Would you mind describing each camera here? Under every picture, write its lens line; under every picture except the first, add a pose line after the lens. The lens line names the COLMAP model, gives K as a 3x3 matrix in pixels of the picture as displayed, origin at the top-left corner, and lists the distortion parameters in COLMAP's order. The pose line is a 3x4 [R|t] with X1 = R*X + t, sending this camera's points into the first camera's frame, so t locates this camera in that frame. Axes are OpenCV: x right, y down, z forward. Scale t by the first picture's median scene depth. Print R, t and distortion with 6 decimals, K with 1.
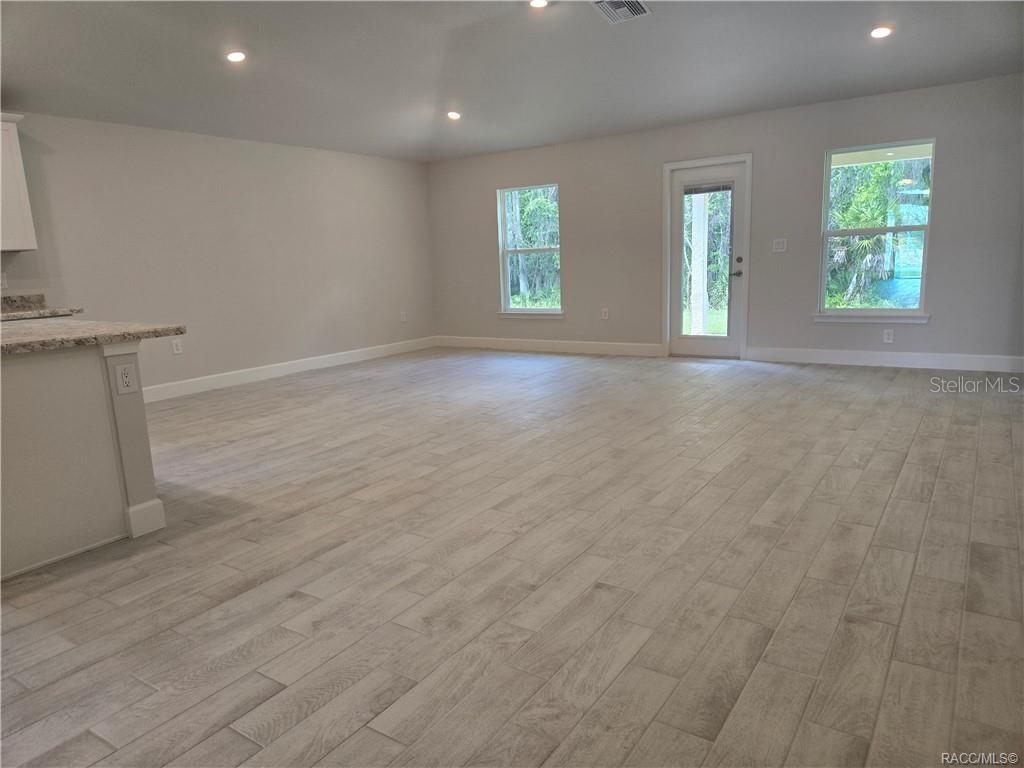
lens RADIAL K [[687.0, 0, 514.8], [0, 687.0, 382.5], [0, 0, 1]] dist [0.017998, -0.007964]
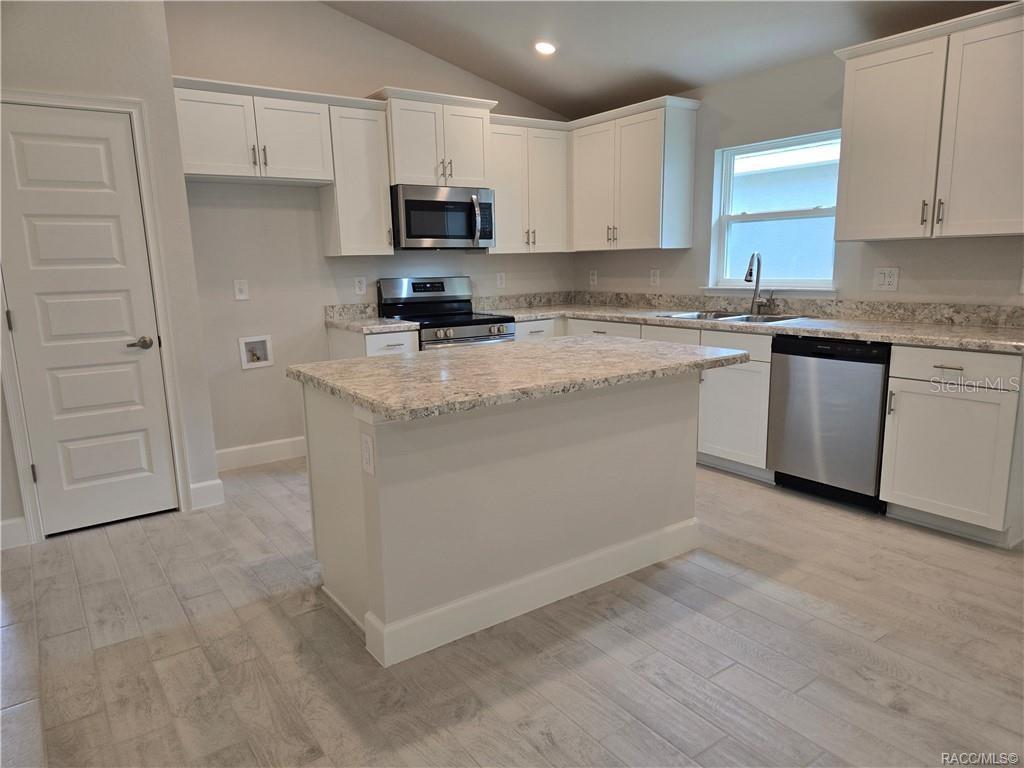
lens RADIAL K [[687.0, 0, 511.5], [0, 687.0, 391.4], [0, 0, 1]] dist [0.017998, -0.007964]
pose [[-0.351084, 0.221412, -0.909789, 0.019618], [-0.134438, 0.949653, 0.282993, -0.220198], [0.926643, 0.221665, -0.303642, 1.018613]]
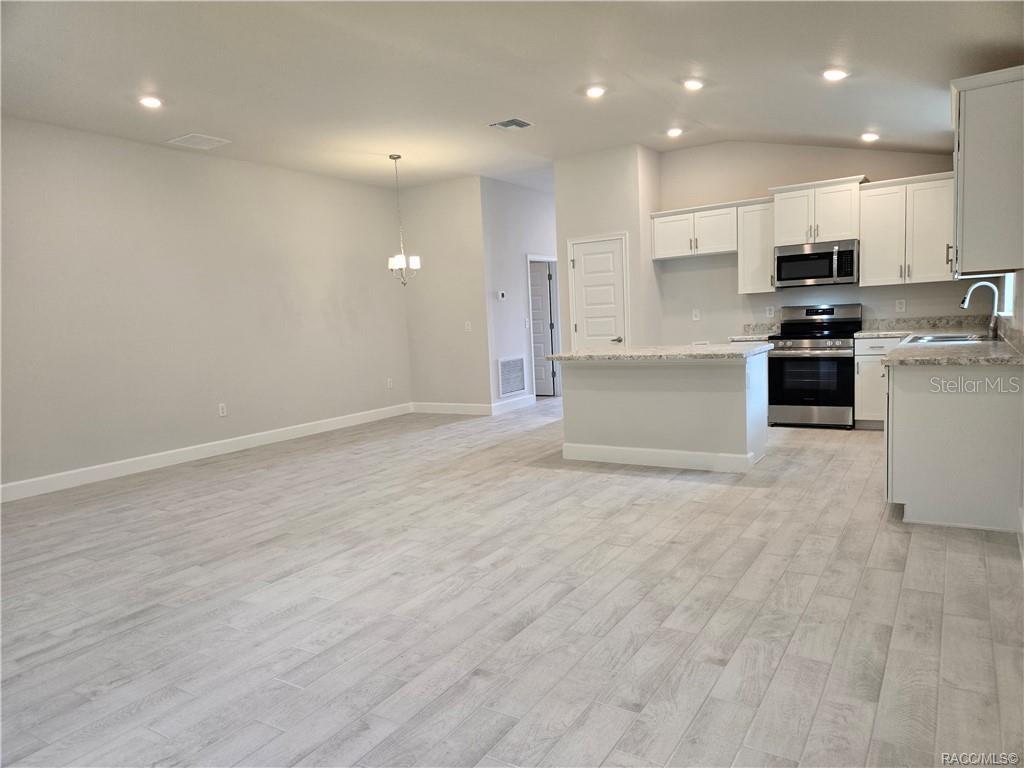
lens RADIAL K [[687.0, 0, 508.0], [0, 687.0, 386.3], [0, 0, 1]] dist [0.017998, -0.007964]
pose [[-0.995493, 0.094544, -0.007446, -0.290135], [0.088680, 0.955813, 0.280280, -0.411337], [0.033616, 0.278356, -0.959889, 2.185999]]
